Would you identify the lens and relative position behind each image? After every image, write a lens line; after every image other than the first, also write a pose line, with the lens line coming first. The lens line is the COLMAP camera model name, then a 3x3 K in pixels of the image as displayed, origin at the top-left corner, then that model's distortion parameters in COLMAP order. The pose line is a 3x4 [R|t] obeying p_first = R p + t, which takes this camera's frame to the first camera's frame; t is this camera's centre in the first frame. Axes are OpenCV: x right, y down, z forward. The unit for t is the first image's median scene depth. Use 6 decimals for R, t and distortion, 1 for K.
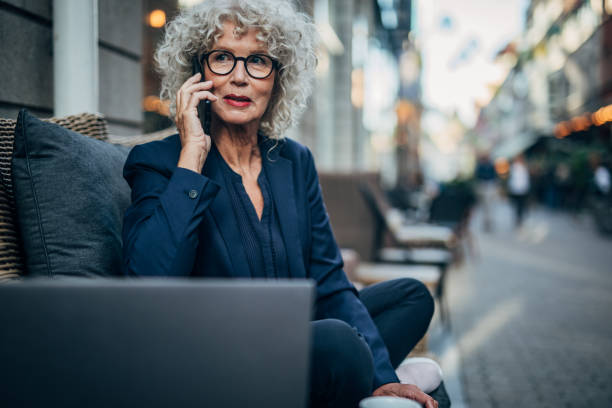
lens RADIAL K [[856.2, 0, 319.5], [0, 856.2, 179.2], [0, 0, 1]] dist [0.015232, 0.046428]
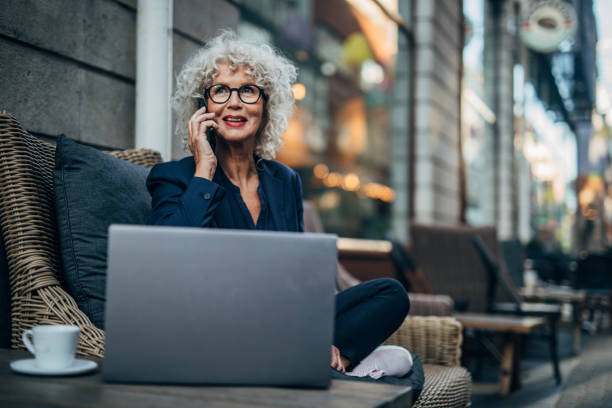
lens RADIAL K [[850.5, 0, 308.0], [0, 850.5, 204.1], [0, 0, 1]] dist [0.001937, 0.035693]
pose [[0.972696, -0.014345, -0.231640, 0.294573], [-0.000556, 0.997941, -0.064138, 0.099389], [0.232083, 0.062515, 0.970685, -0.163411]]
